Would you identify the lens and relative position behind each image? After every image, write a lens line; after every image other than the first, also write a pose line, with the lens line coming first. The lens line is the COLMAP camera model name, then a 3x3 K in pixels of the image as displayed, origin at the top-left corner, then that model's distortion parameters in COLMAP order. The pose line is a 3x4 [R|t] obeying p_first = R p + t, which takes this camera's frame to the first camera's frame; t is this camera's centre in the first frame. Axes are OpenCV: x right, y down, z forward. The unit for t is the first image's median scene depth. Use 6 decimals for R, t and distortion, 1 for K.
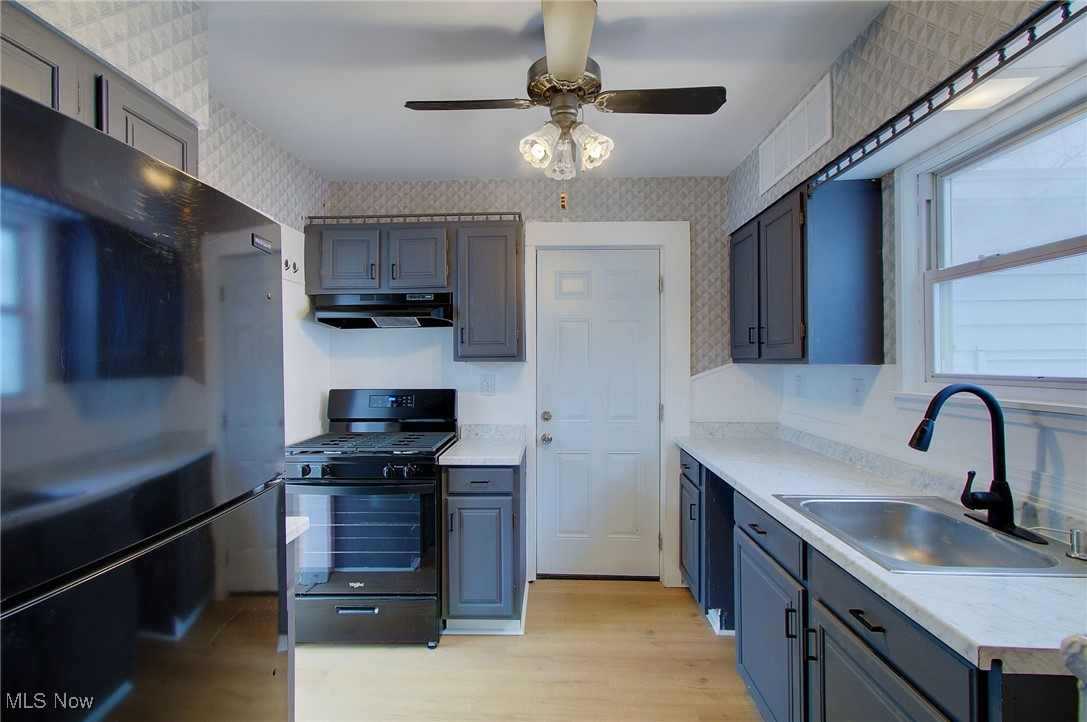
lens RADIAL K [[500.7, 0, 540.7], [0, 500.7, 361.5], [0, 0, 1]] dist [0.001731, 0.000138]
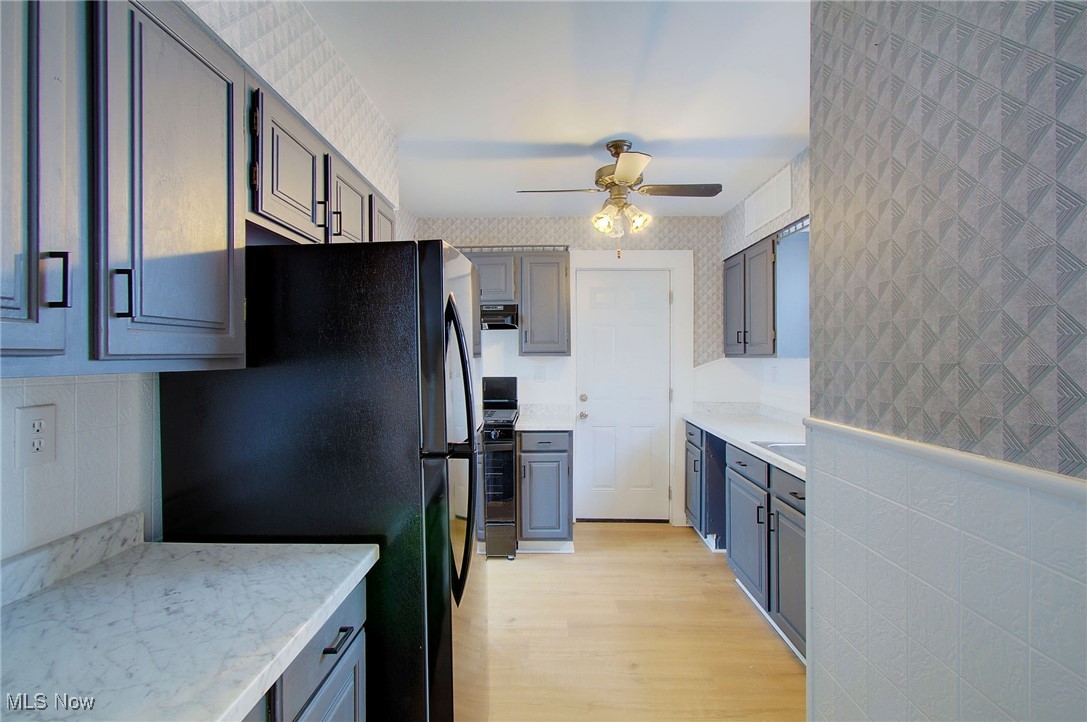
lens RADIAL K [[495.9, 0, 540.3], [0, 495.9, 361.0], [0, 0, 1]] dist [-0.004908, -0.000119]
pose [[0.999938, 0.000670, 0.011082, -0.132611], [-0.000765, 0.999963, 0.008561, 0.001915], [-0.011076, -0.008569, 0.999902, -0.336205]]
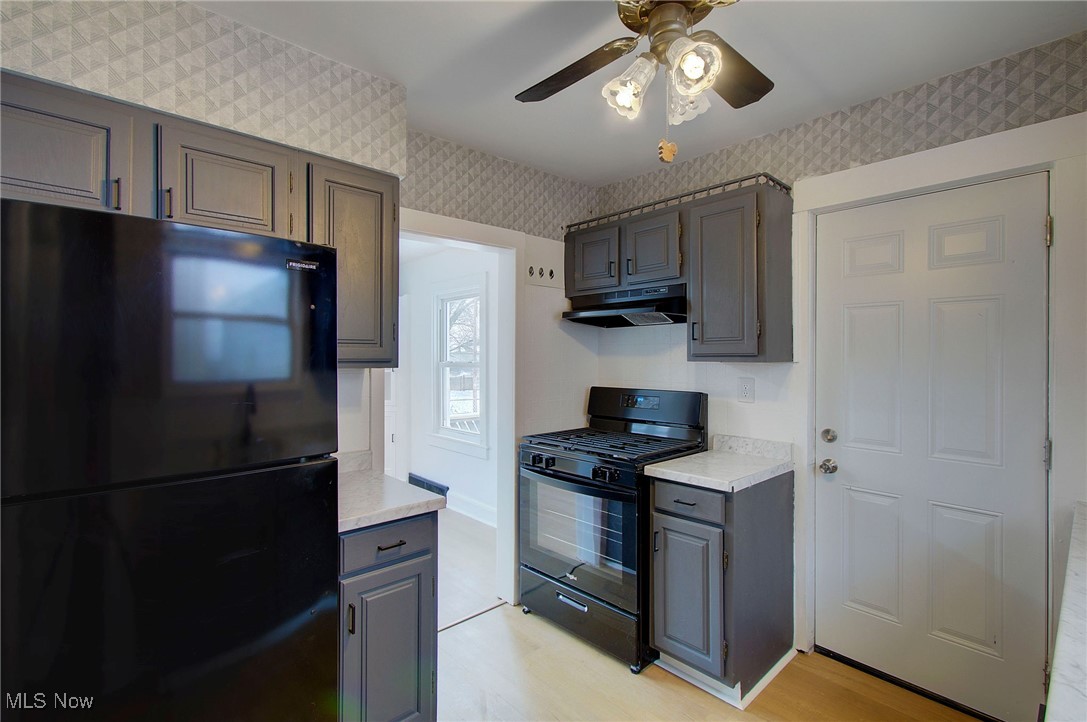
lens RADIAL K [[505.8, 0, 538.4], [0, 505.8, 356.9], [0, 0, 1]] dist [0.001630, 0.009155]
pose [[0.702925, 0.004730, -0.711248, 0.280121], [-0.008124, 0.999966, -0.001379, -0.004131], [0.711217, 0.006747, 0.702940, 0.192726]]
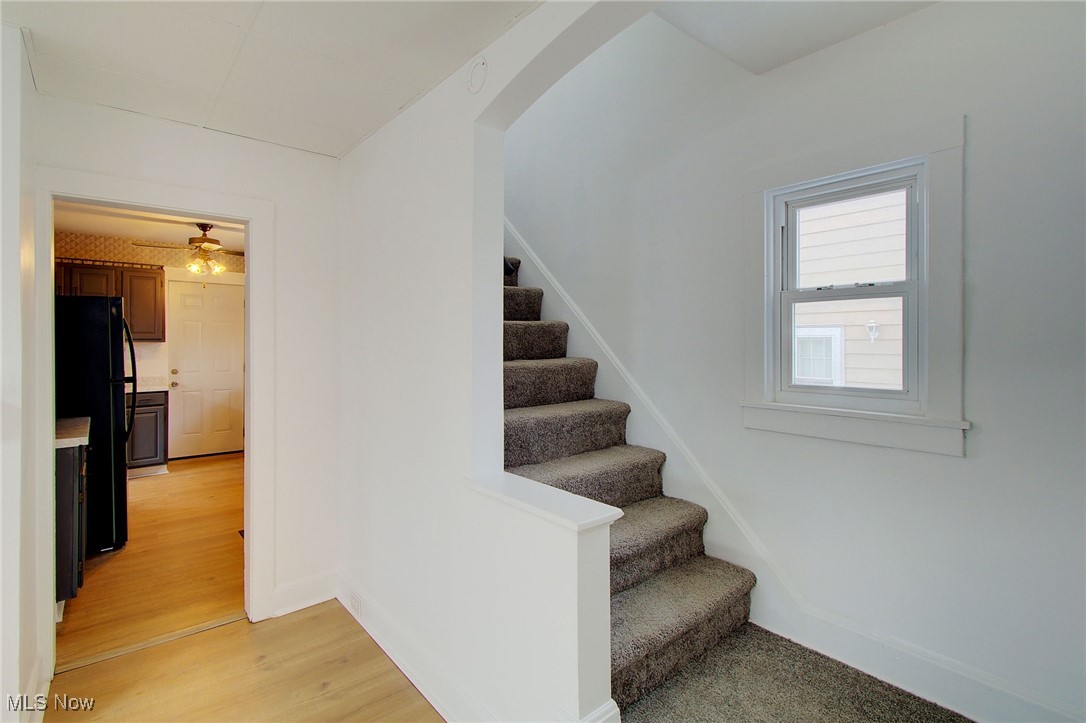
lens RADIAL K [[494.9, 0, 527.9], [0, 494.9, 341.0], [0, 0, 1]] dist [0.001537, 0.000195]
pose [[0.735895, 0.005073, 0.677077, -0.305877], [-0.002827, 0.999986, -0.004419, 0.000587], [-0.677090, 0.001338, 0.735899, -1.402320]]
